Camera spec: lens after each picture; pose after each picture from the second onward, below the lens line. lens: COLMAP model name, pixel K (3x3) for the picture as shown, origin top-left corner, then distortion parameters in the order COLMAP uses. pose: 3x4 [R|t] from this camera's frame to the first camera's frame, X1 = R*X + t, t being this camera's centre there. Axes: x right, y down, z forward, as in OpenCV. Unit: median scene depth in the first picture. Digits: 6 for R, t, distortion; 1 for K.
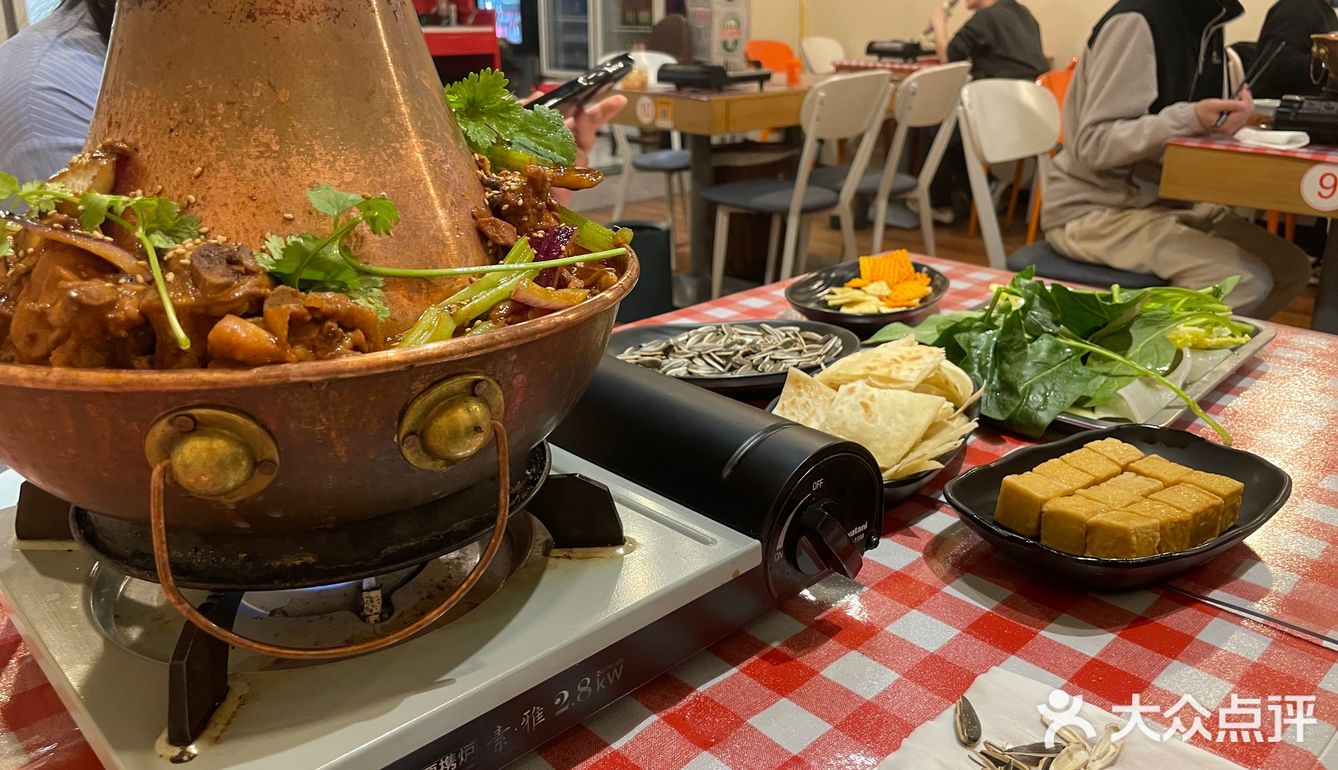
lens RADIAL K [[1018.4, 0, 674.7], [0, 1018.4, 382.1], [0, 0, 1]] dist [-0.006286, -0.036312]
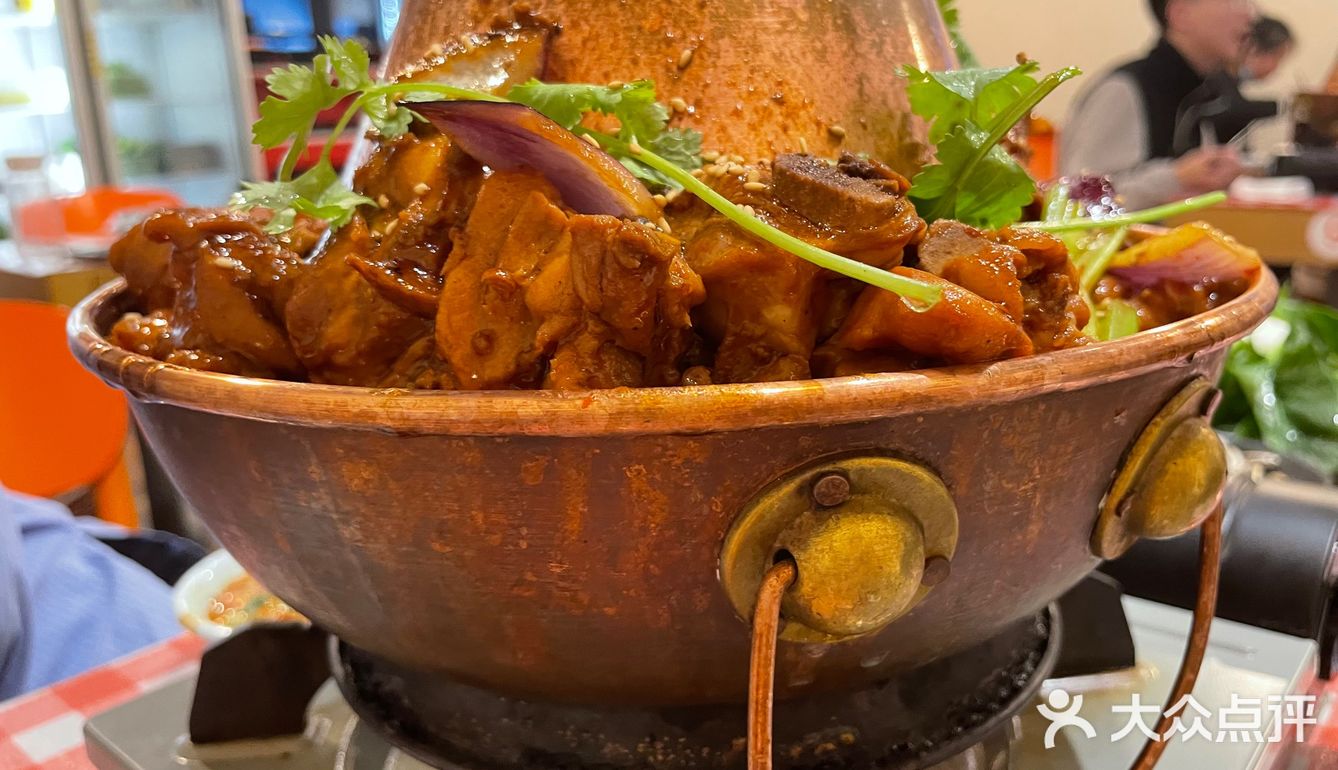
lens RADIAL K [[1018.4, 0, 669.3], [0, 1018.4, 381.7], [0, 0, 1]] dist [-0.006286, -0.036312]
pose [[0.996923, -0.067588, 0.039707, -0.511419], [0.071367, 0.992112, -0.103054, 0.030133], [-0.032428, 0.105570, 0.993883, 0.452766]]
